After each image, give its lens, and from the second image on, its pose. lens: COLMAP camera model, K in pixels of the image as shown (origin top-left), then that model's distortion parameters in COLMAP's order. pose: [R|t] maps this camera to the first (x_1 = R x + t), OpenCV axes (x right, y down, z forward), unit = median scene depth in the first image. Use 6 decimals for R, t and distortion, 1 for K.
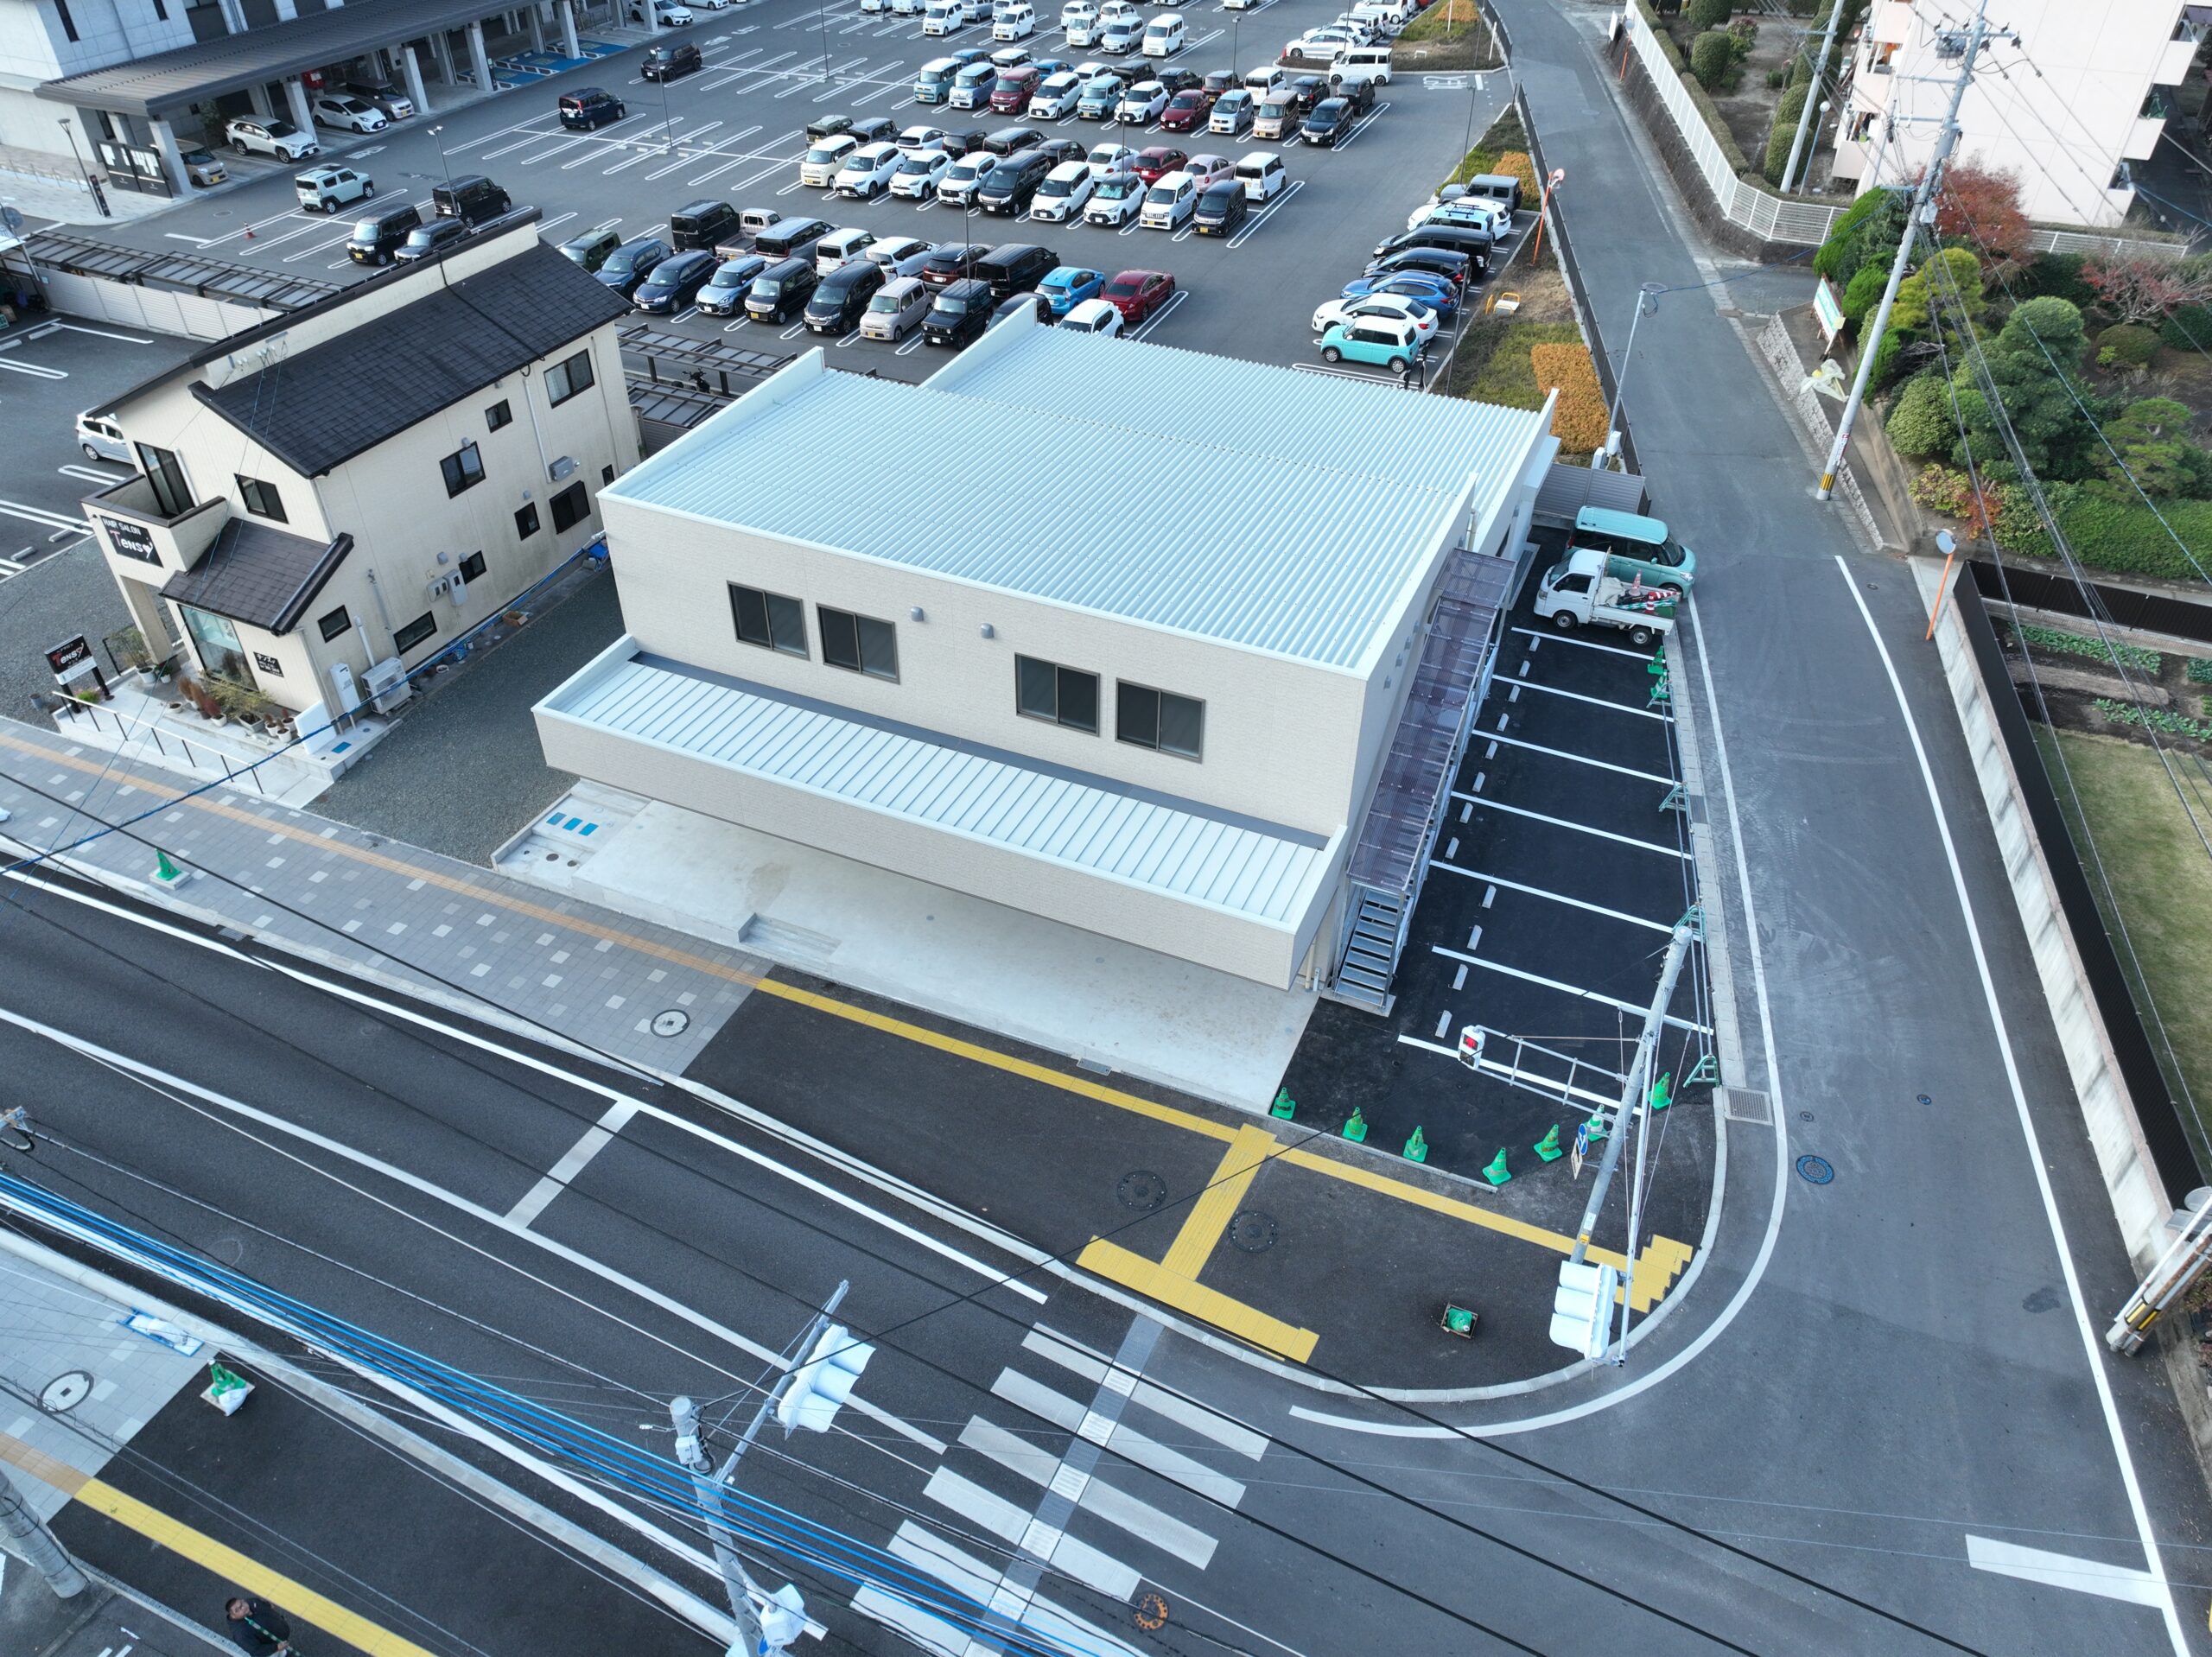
lens RADIAL K [[1543.3, 0, 1106.0], [0, 1543.3, 828.5], [0, 0, 1]] dist [0.005583, 0.004053]
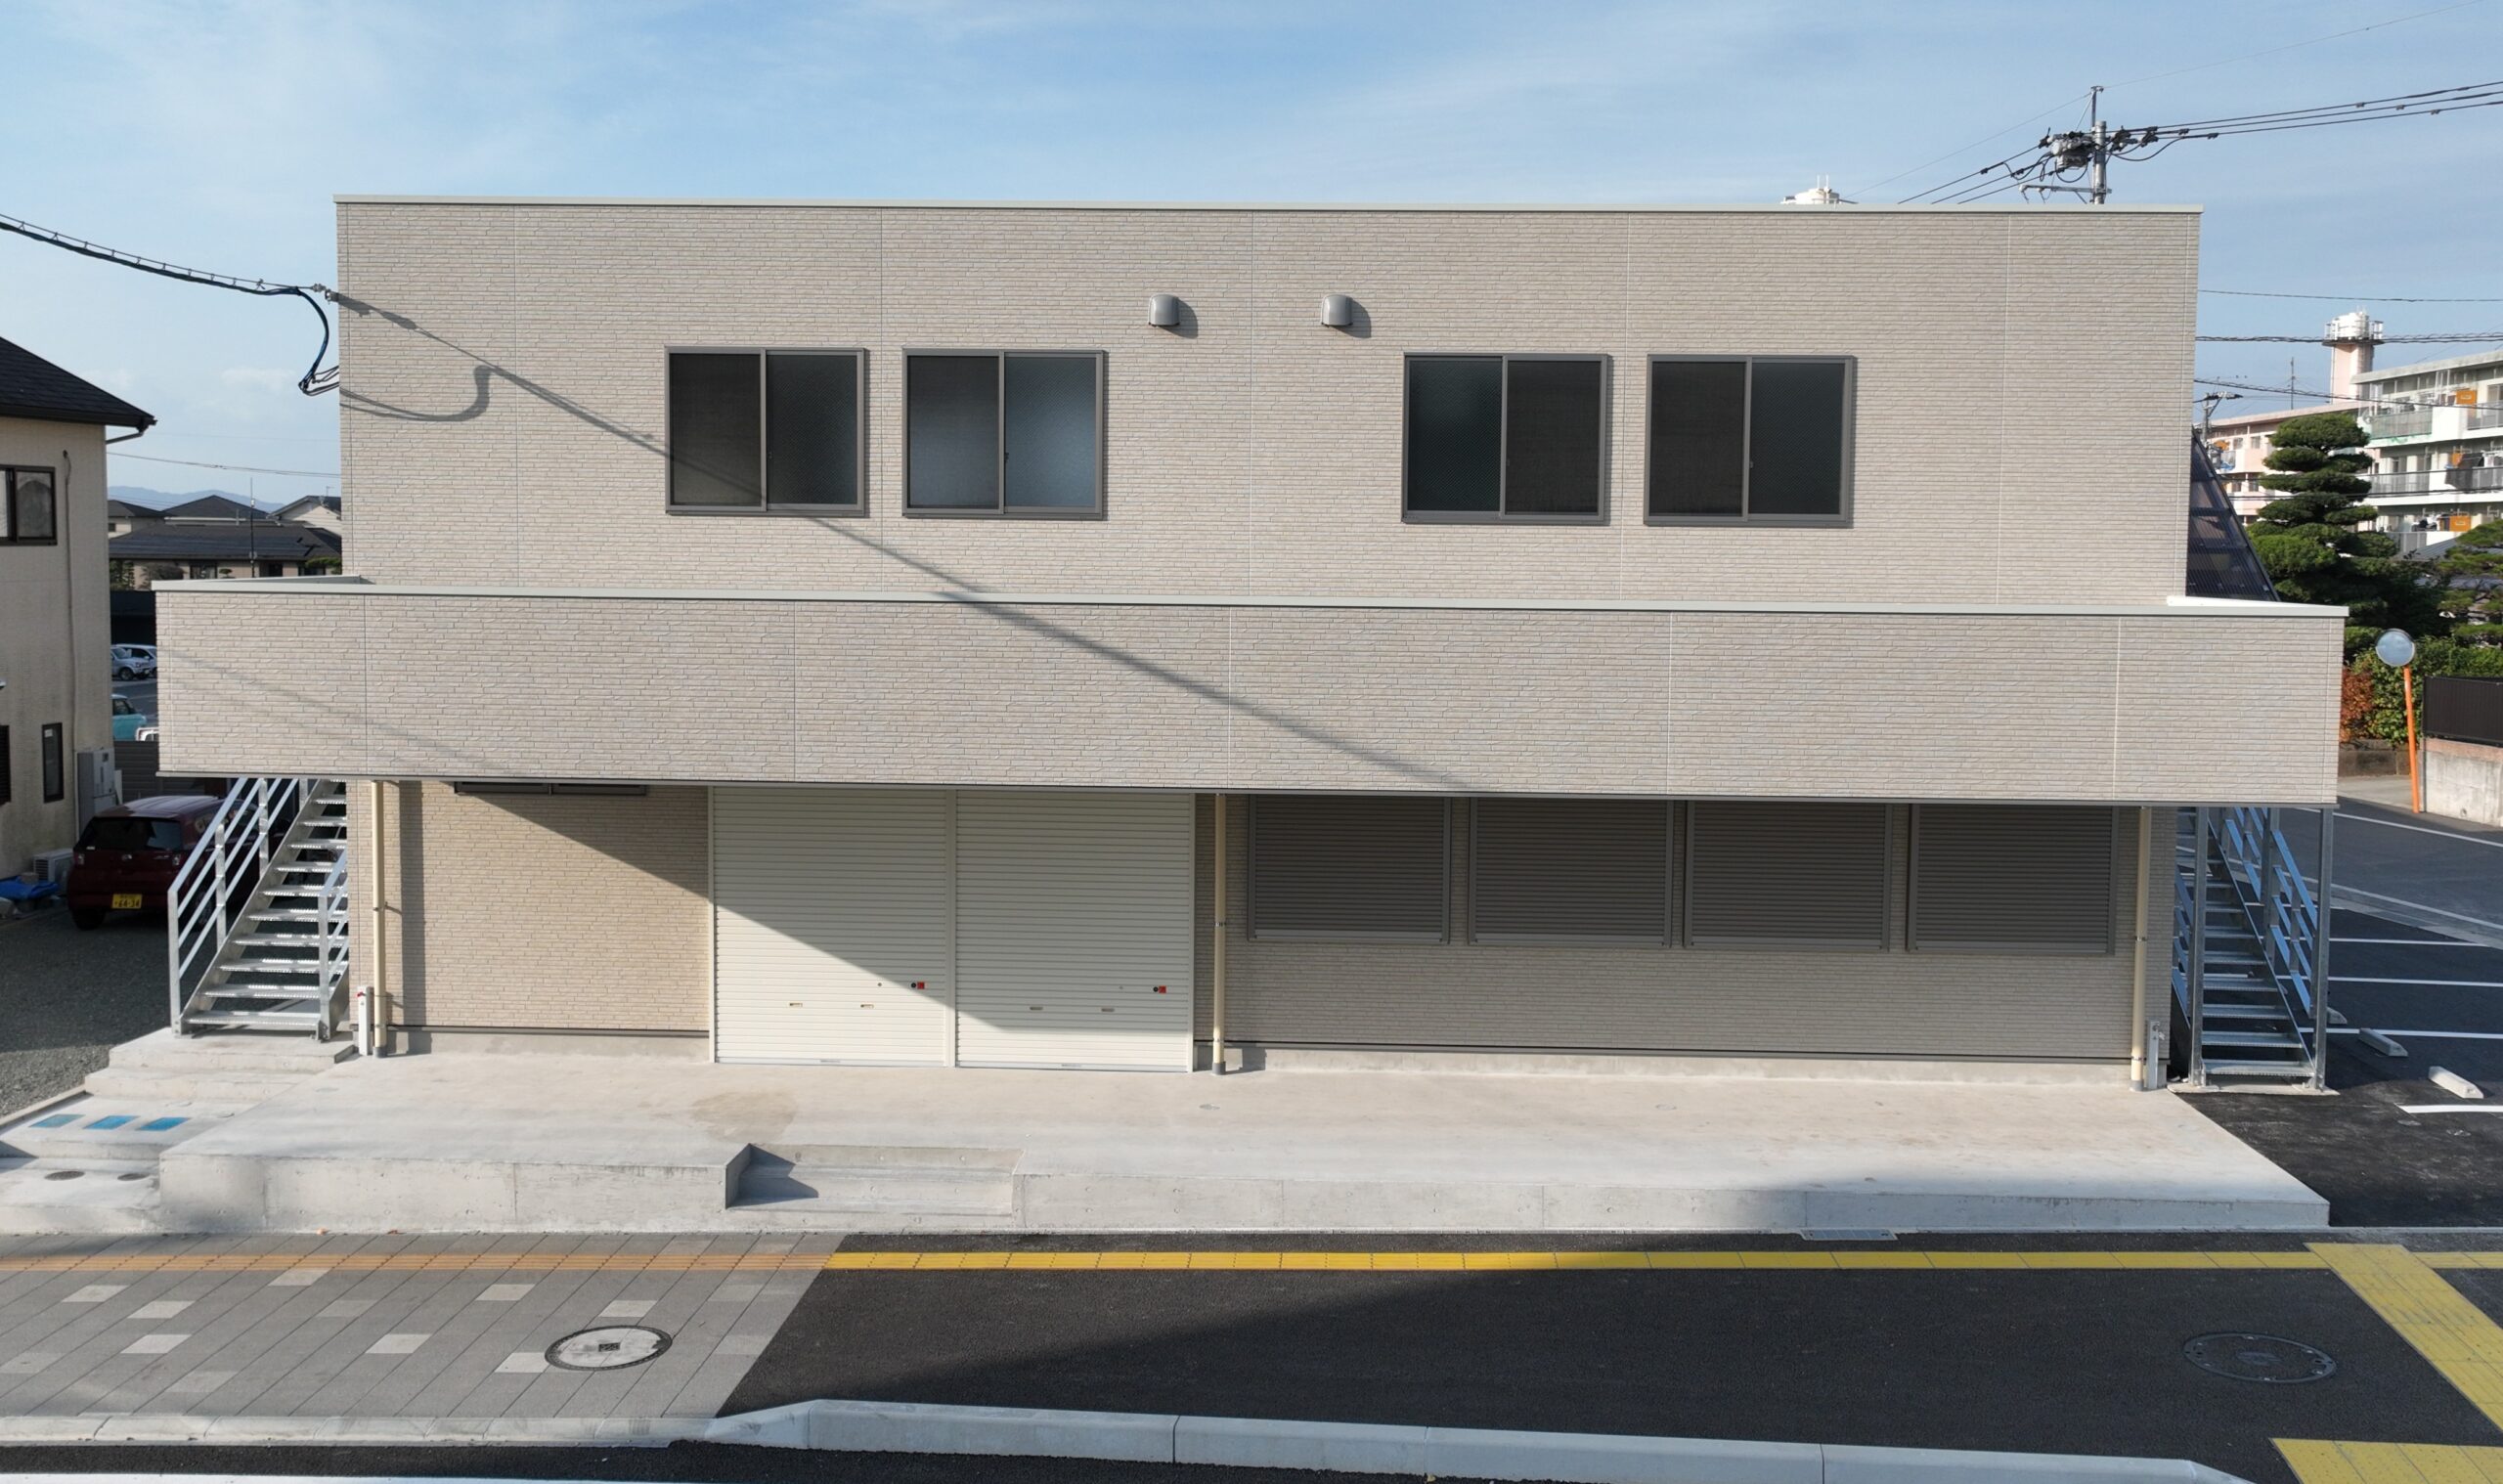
lens RADIAL K [[2229.9, 0, 1251.5], [0, 2229.9, 742.0], [0, 0, 1]] dist [0.007700, 0.006289]
pose [[0.934595, -0.027121, 0.354678, -0.318263], [0.222046, 0.823449, -0.522137, 0.293696], [-0.277899, 0.566742, 0.775613, 0.532867]]
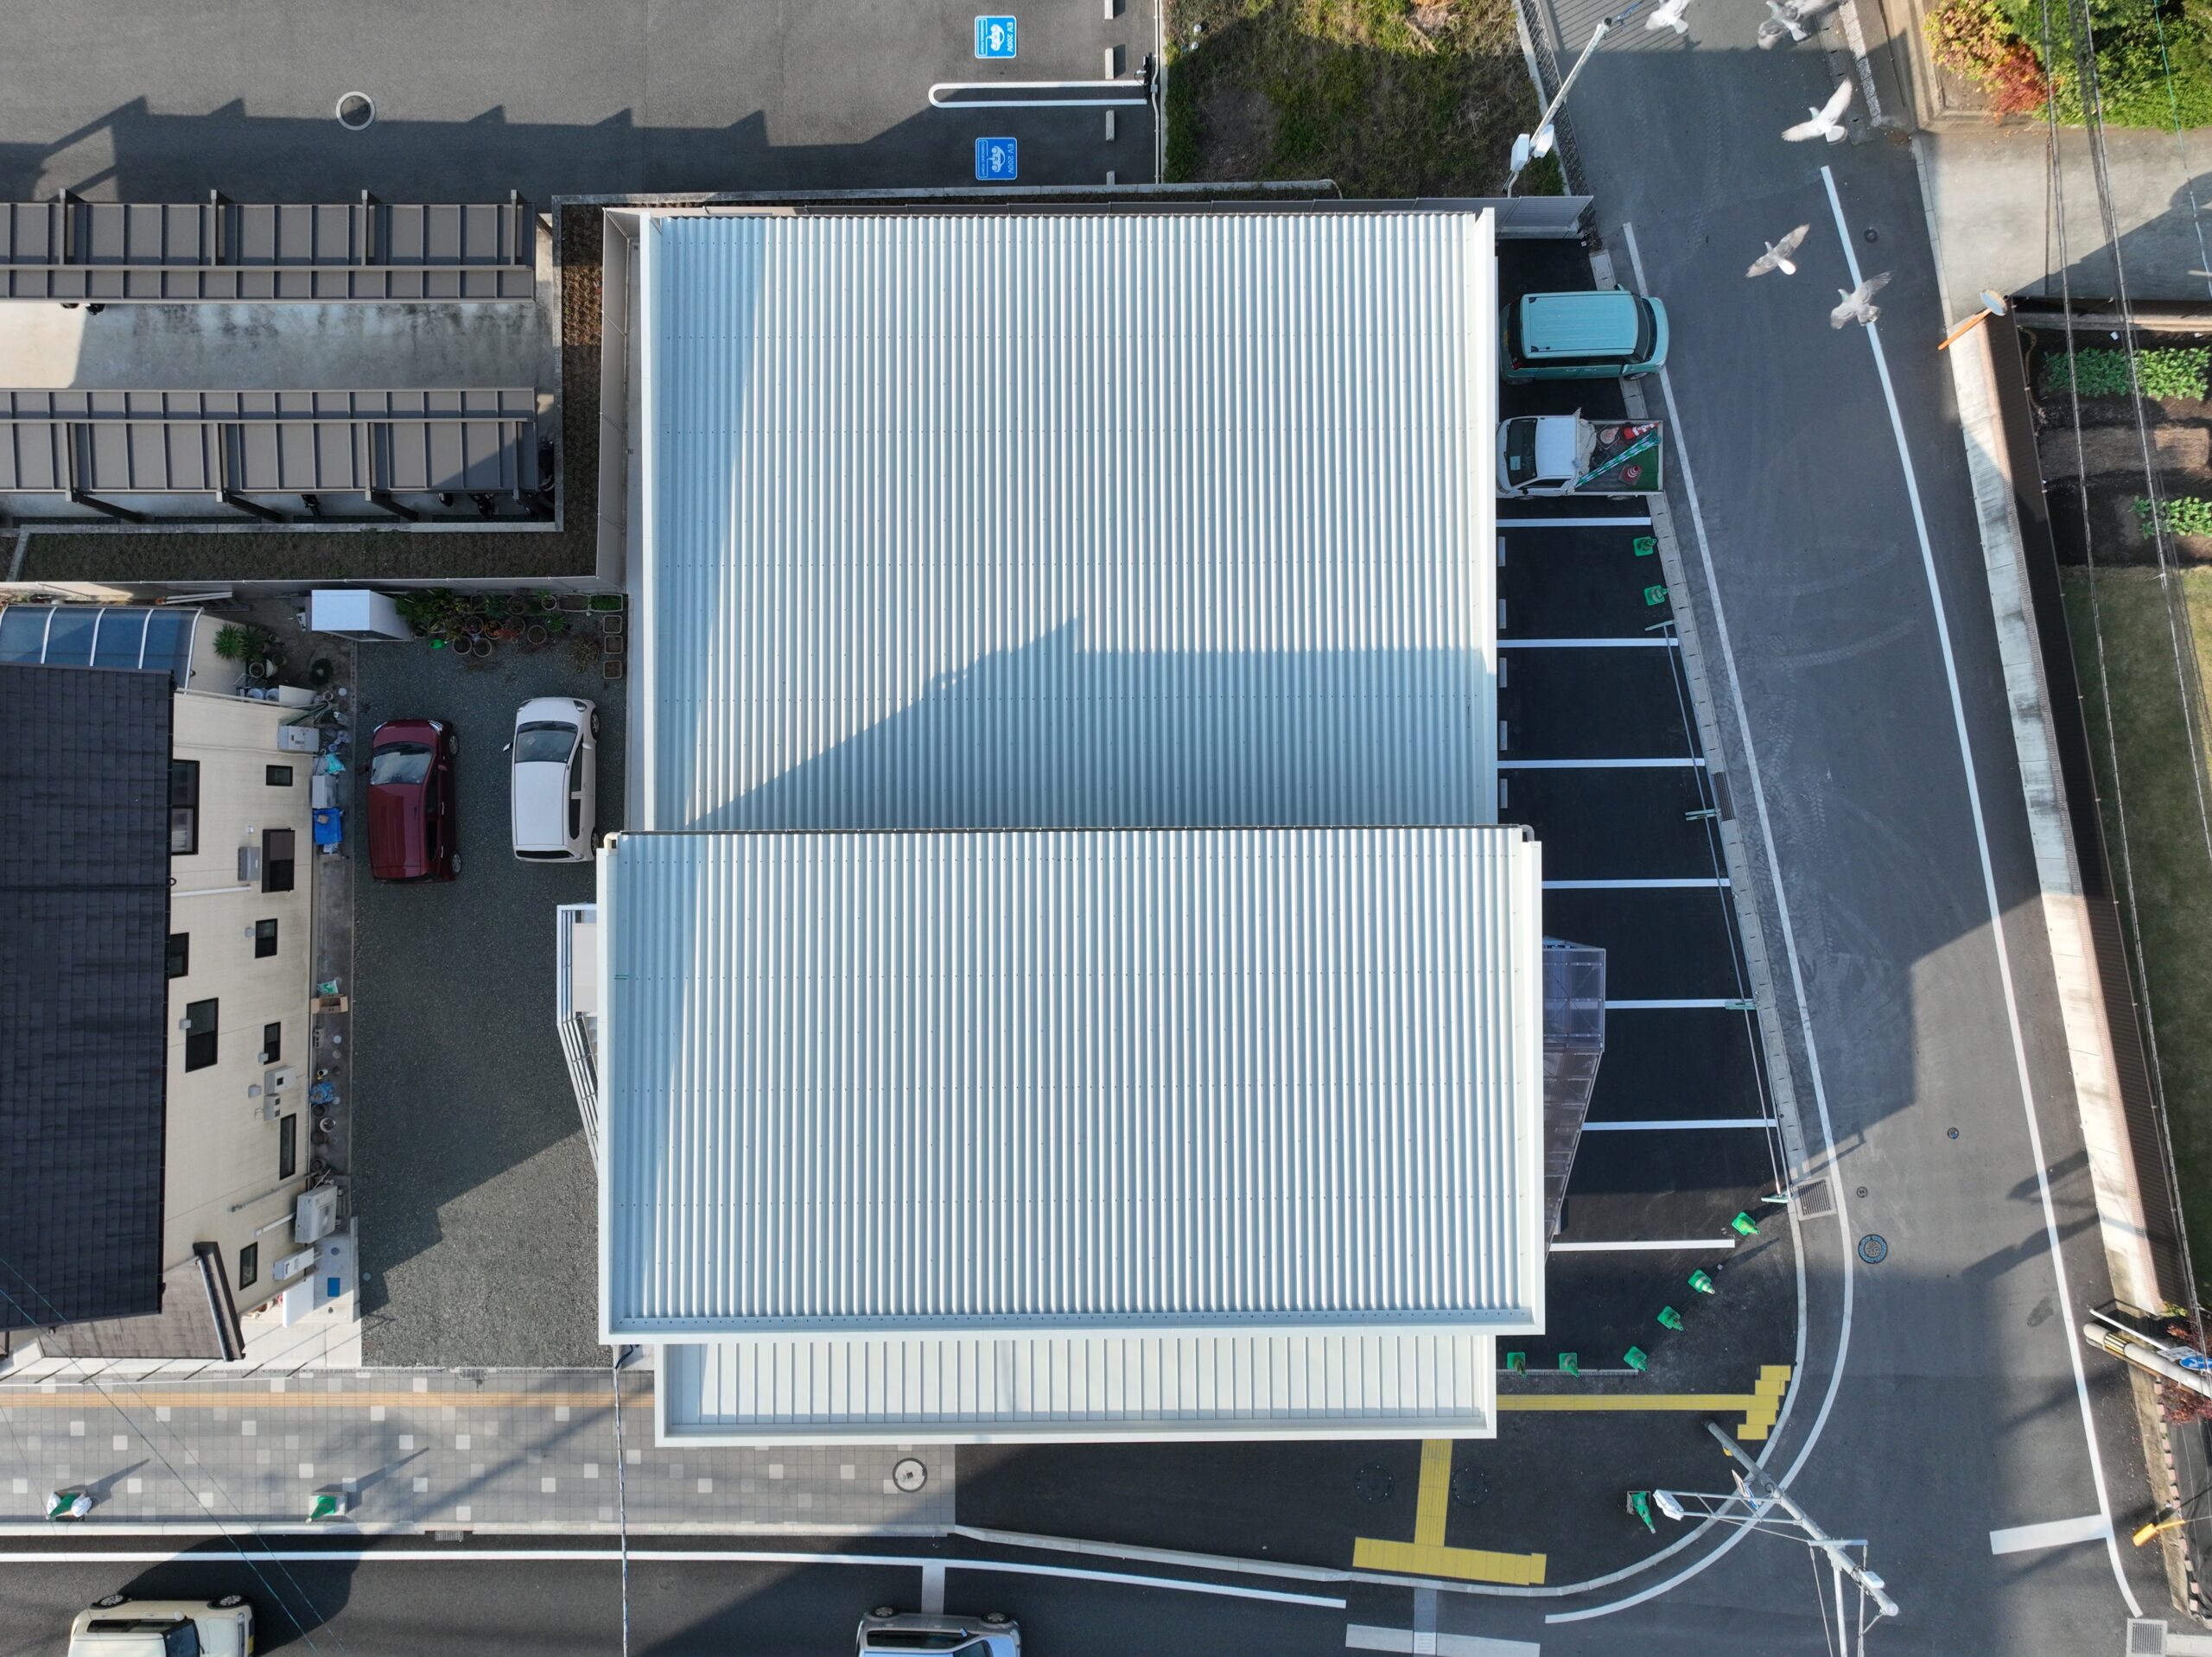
lens RADIAL K [[1543.3, 0, 1106.0], [0, 1543.3, 828.5], [0, 0, 1]] dist [0.005583, 0.004053]
pose [[0.915564, -0.402138, -0.005302, 0.039441], [0.258412, 0.578132, 0.773942, -0.965310], [-0.308166, -0.709963, 0.633234, 0.583061]]
